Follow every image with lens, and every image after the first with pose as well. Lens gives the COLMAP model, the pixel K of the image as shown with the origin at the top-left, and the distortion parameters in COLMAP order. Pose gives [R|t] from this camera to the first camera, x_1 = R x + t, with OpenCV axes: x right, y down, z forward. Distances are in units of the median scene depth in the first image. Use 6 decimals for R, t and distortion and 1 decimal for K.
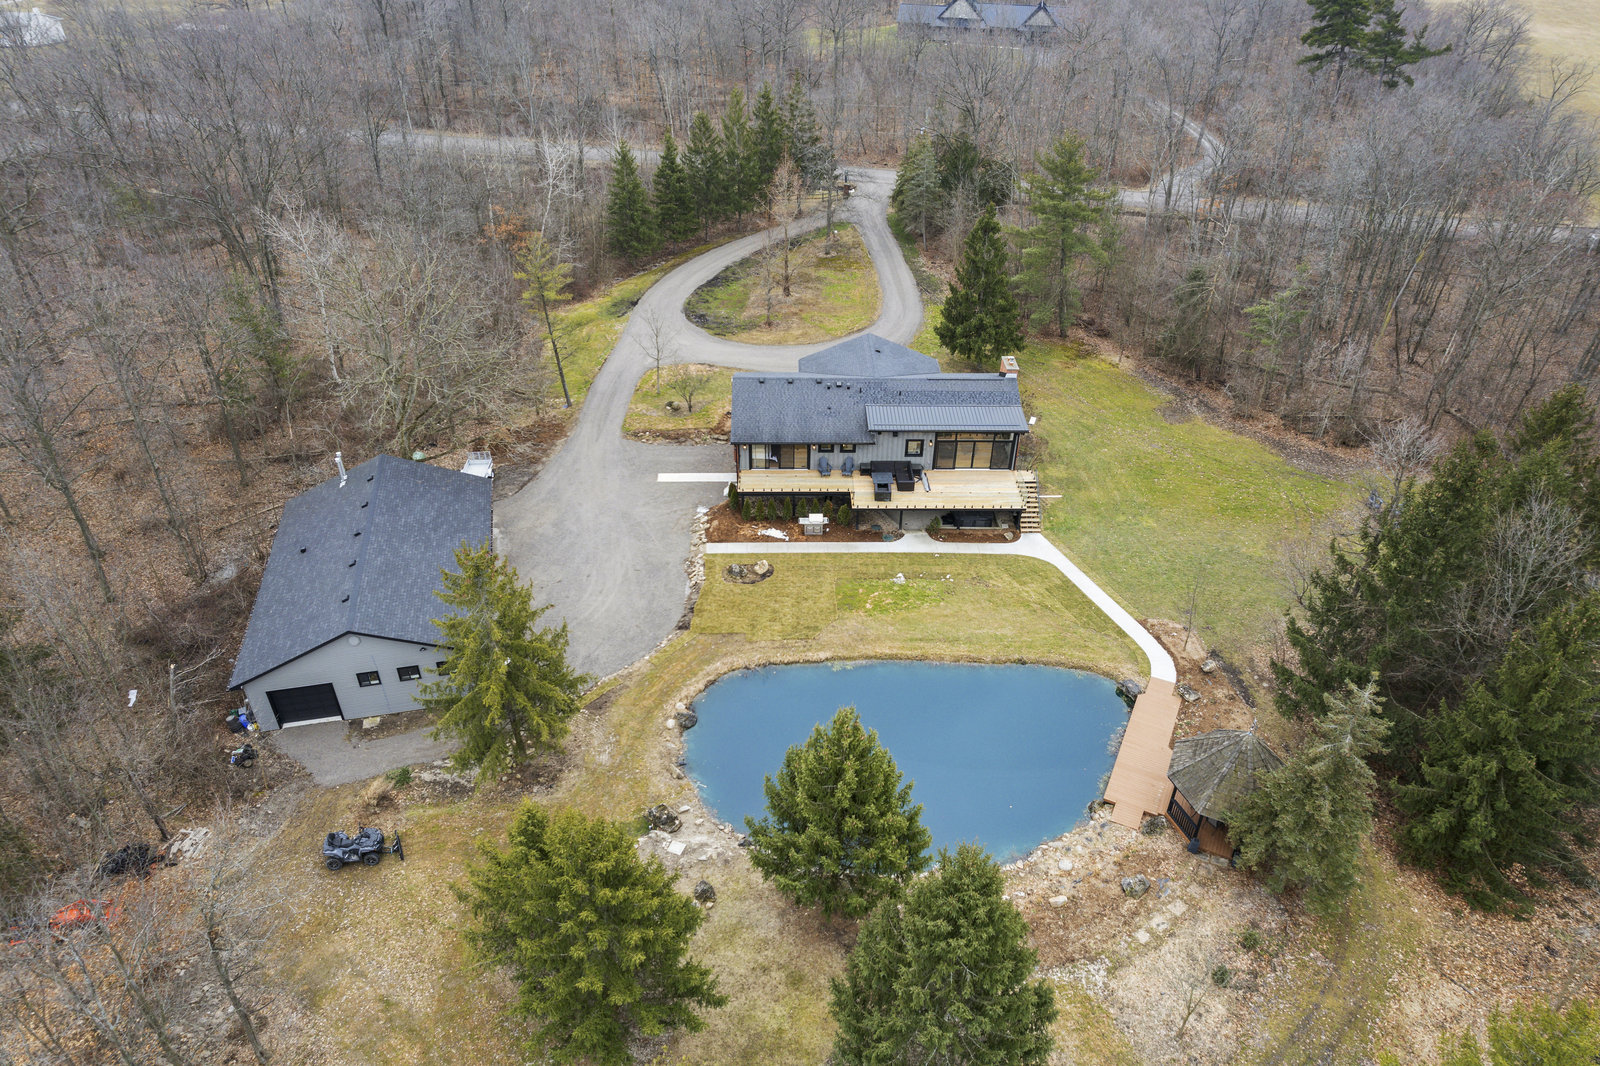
lens RADIAL K [[1022.7, 0, 801.6], [0, 1022.7, 531.7], [0, 0, 1]] dist [-0.061503, 0.043616]
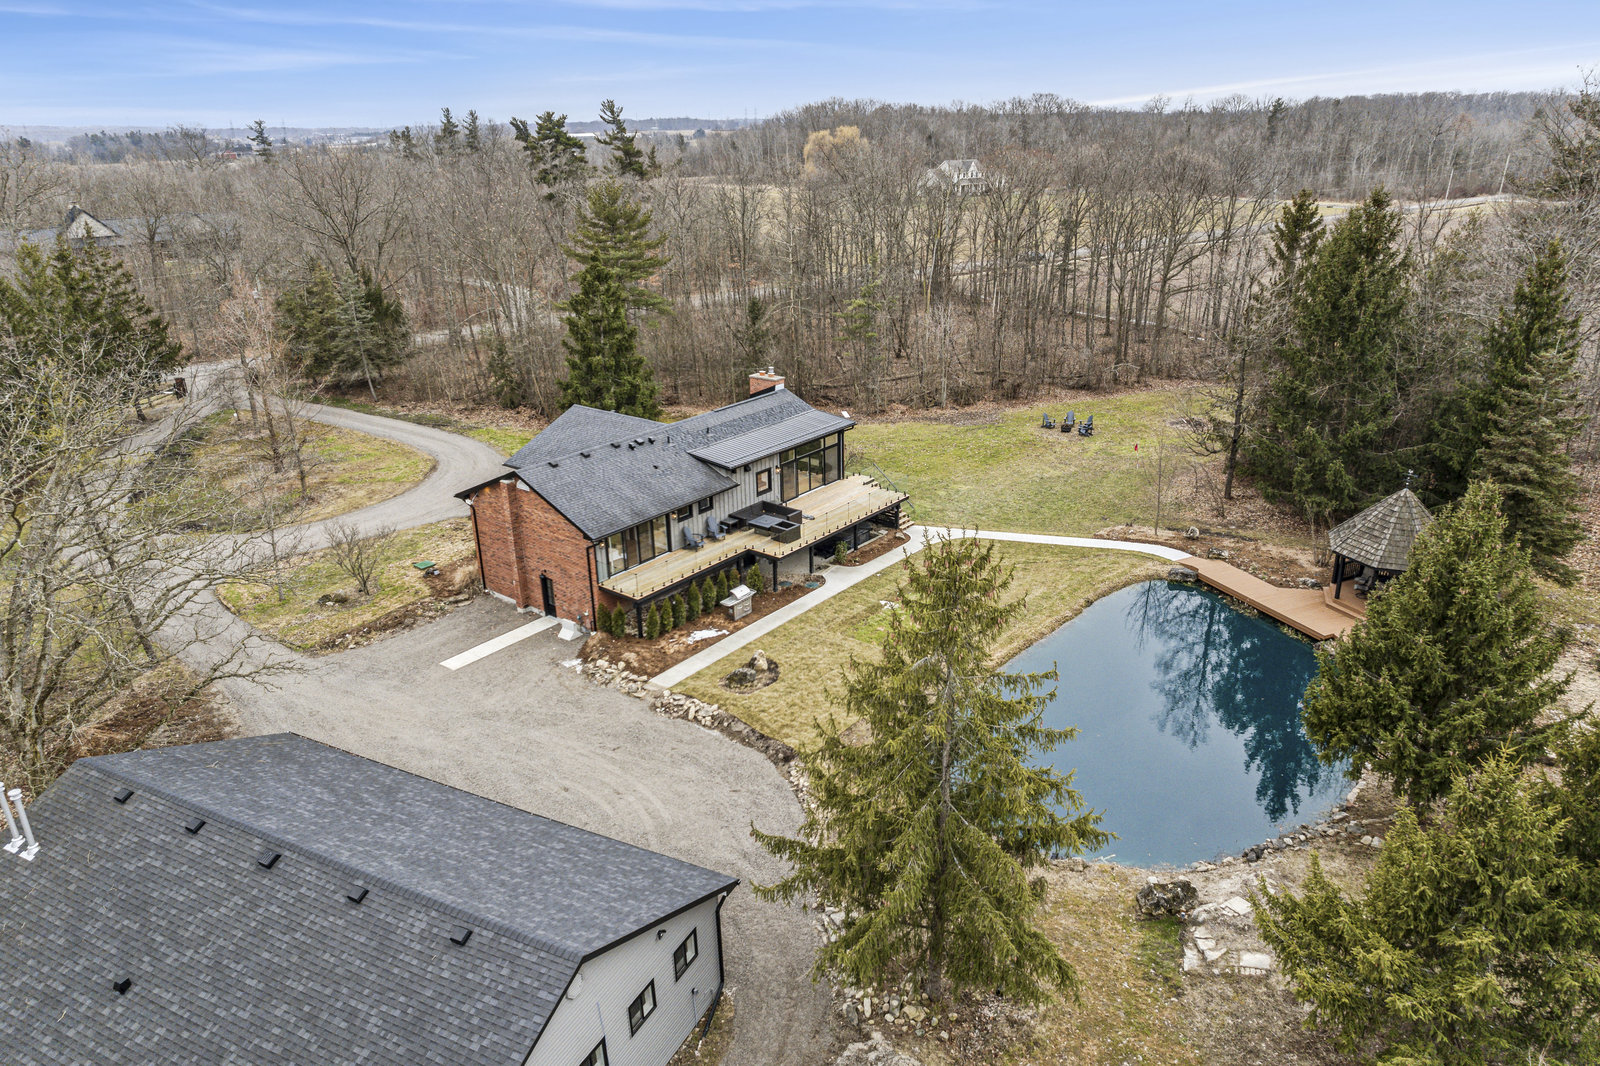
lens RADIAL K [[1075.1, 0, 803.2], [0, 1075.1, 538.1], [0, 0, 1]] dist [-0.063821, 0.047140]
pose [[0.642204, -0.303711, 0.703800, -0.477580], [0.459013, 0.887710, -0.035766, 0.000336], [-0.613907, 0.346022, 0.709498, 0.415422]]
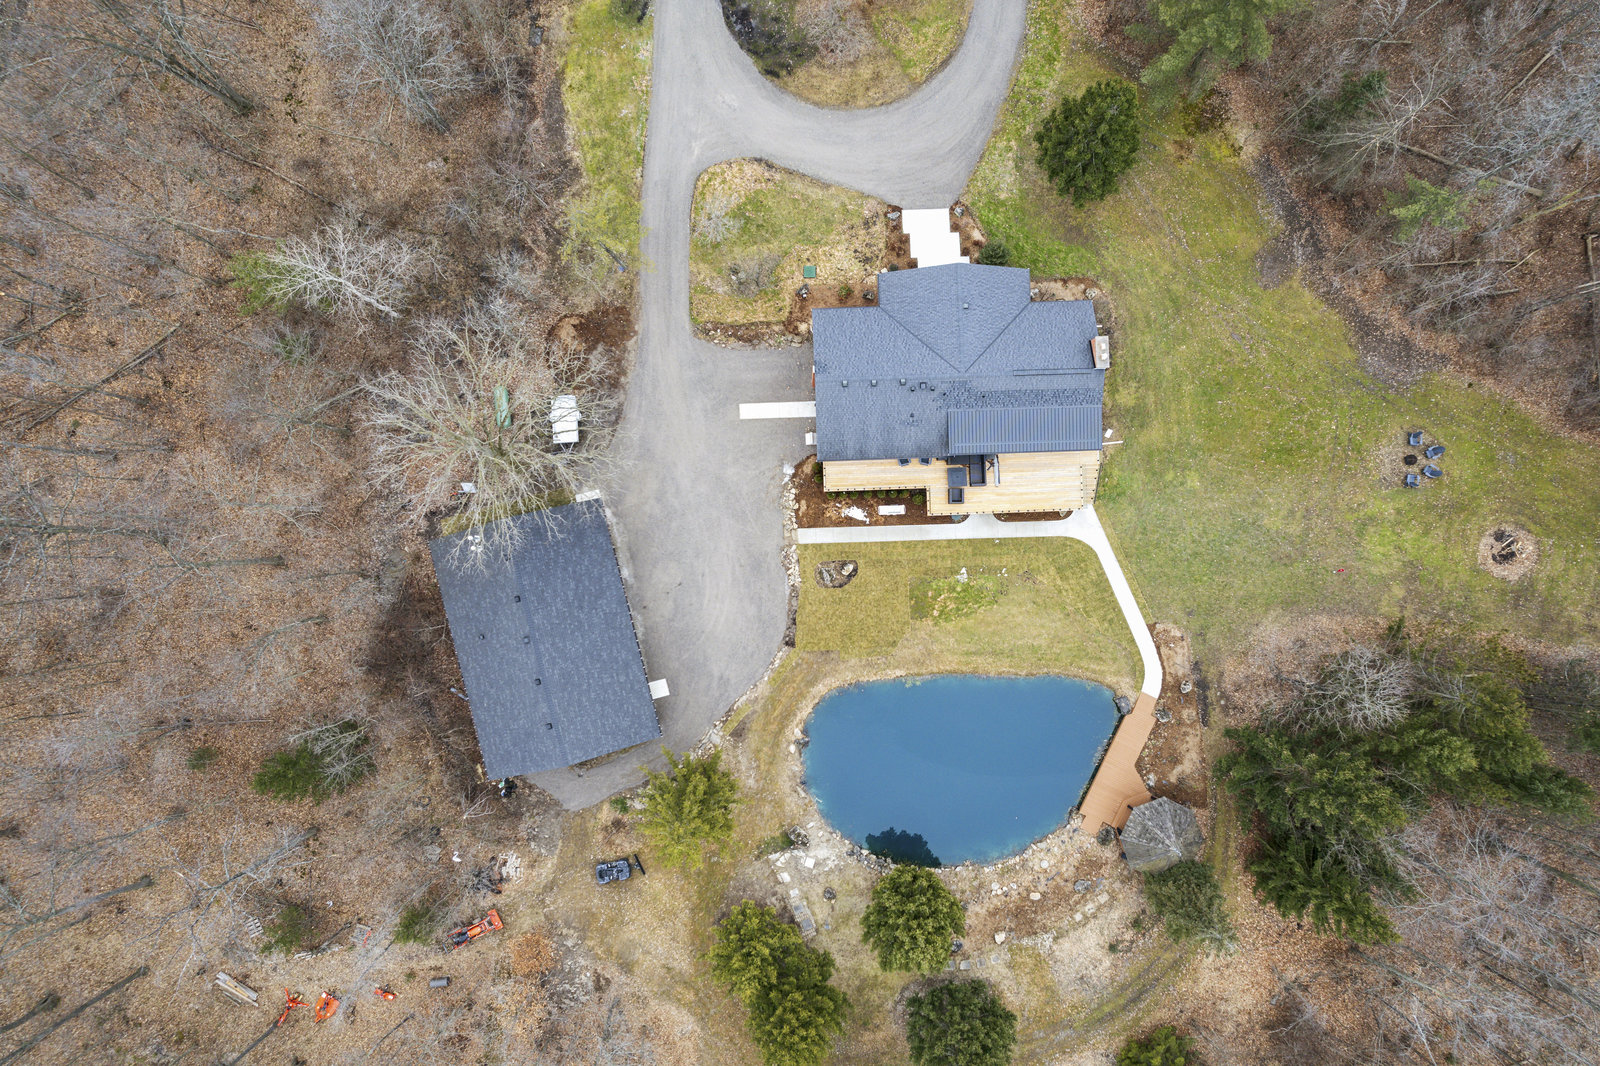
lens RADIAL K [[1022.7, 0, 801.6], [0, 1022.7, 531.7], [0, 0, 1]] dist [-0.061503, 0.043616]
pose [[0.999878, -0.013833, -0.007209, -0.079130], [0.013892, 0.579374, 0.814943, -0.906617], [-0.007096, -0.814944, 0.579496, 0.328678]]
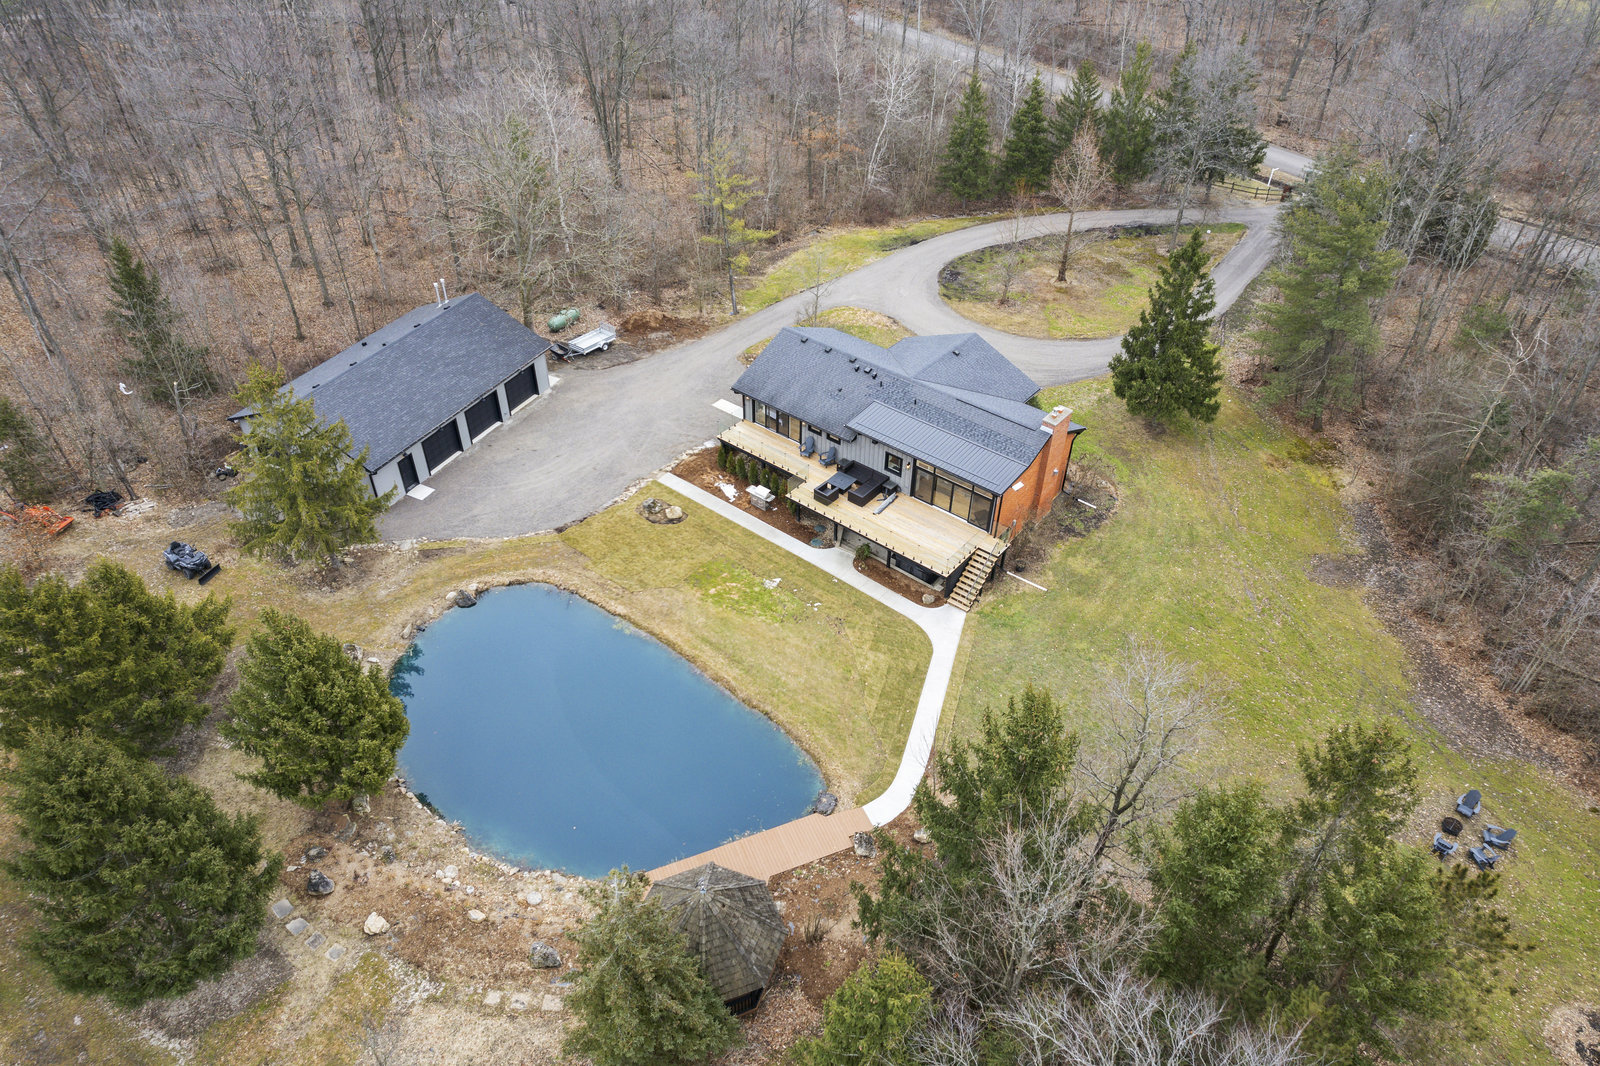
lens RADIAL K [[1022.7, 0, 801.6], [0, 1022.7, 531.7], [0, 0, 1]] dist [-0.061503, 0.043616]
pose [[0.763942, 0.404900, -0.502443, 0.526834], [-0.369435, 0.912838, 0.173912, -0.155943], [0.529066, 0.052761, 0.846939, 0.219248]]
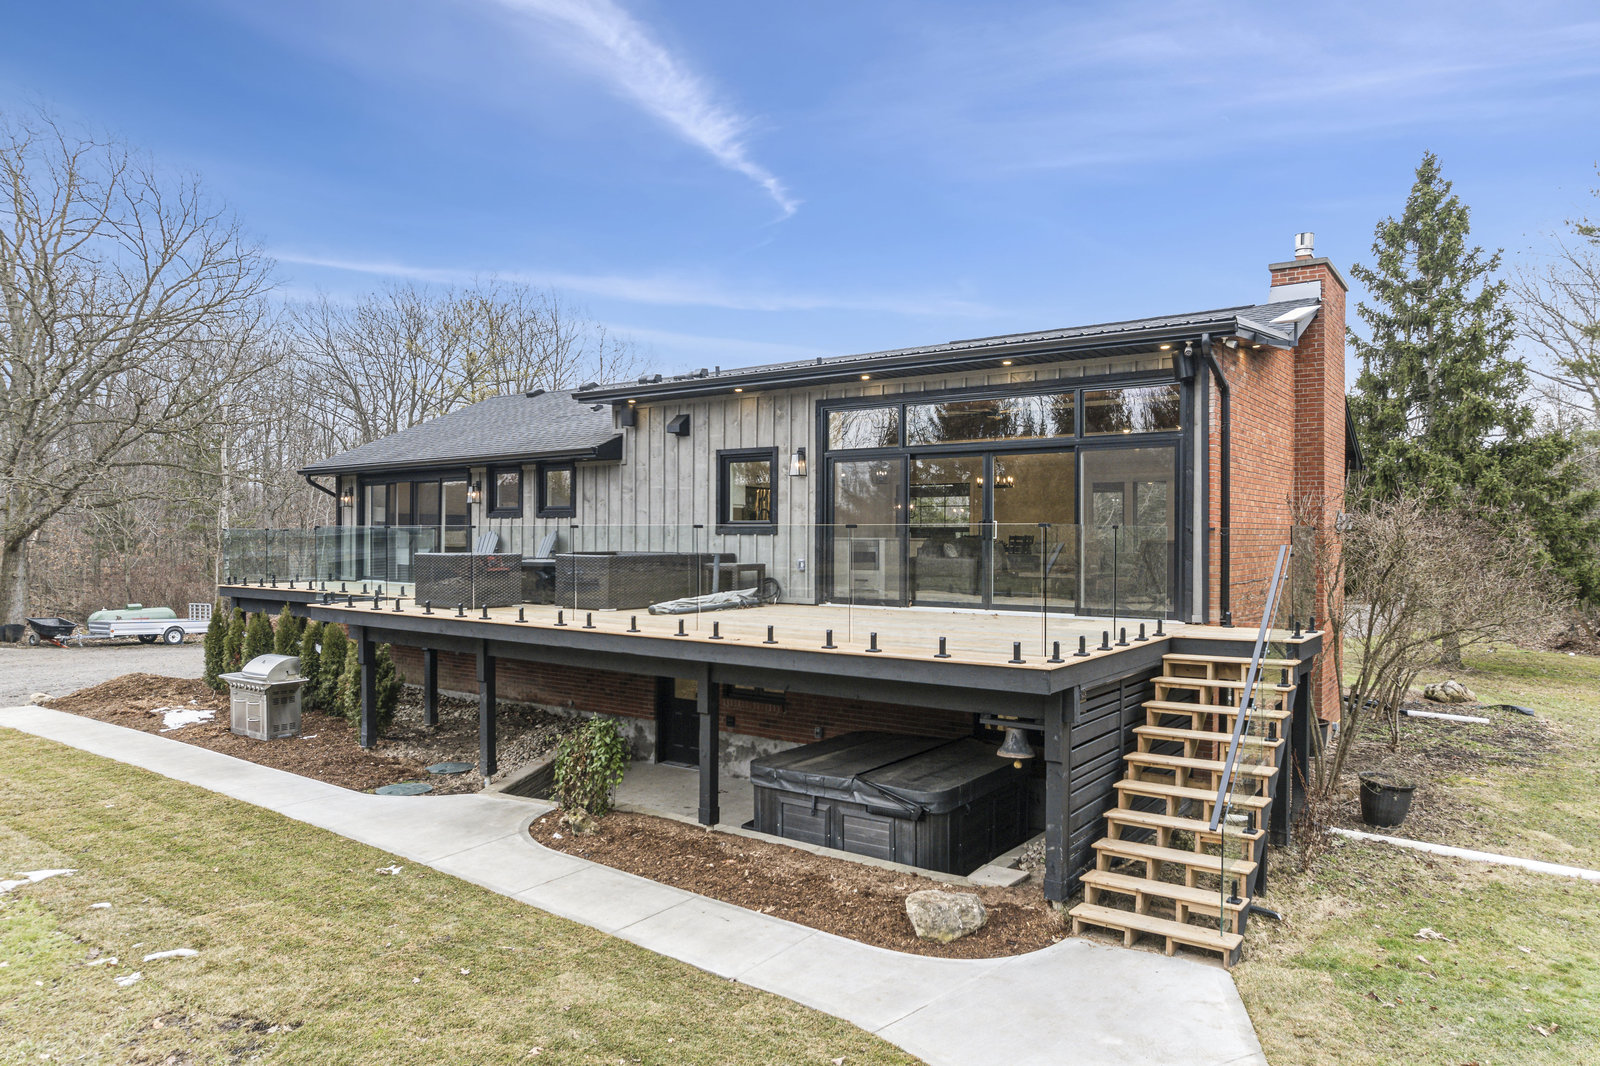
lens RADIAL K [[1022.7, 0, 801.6], [0, 1022.7, 531.7], [0, 0, 1]] dist [-0.061503, 0.043616]
pose [[0.794788, -0.017271, -0.606642, 0.266697], [-0.338642, 0.816885, -0.466926, 0.030640], [0.503621, 0.576542, 0.643402, 0.880000]]
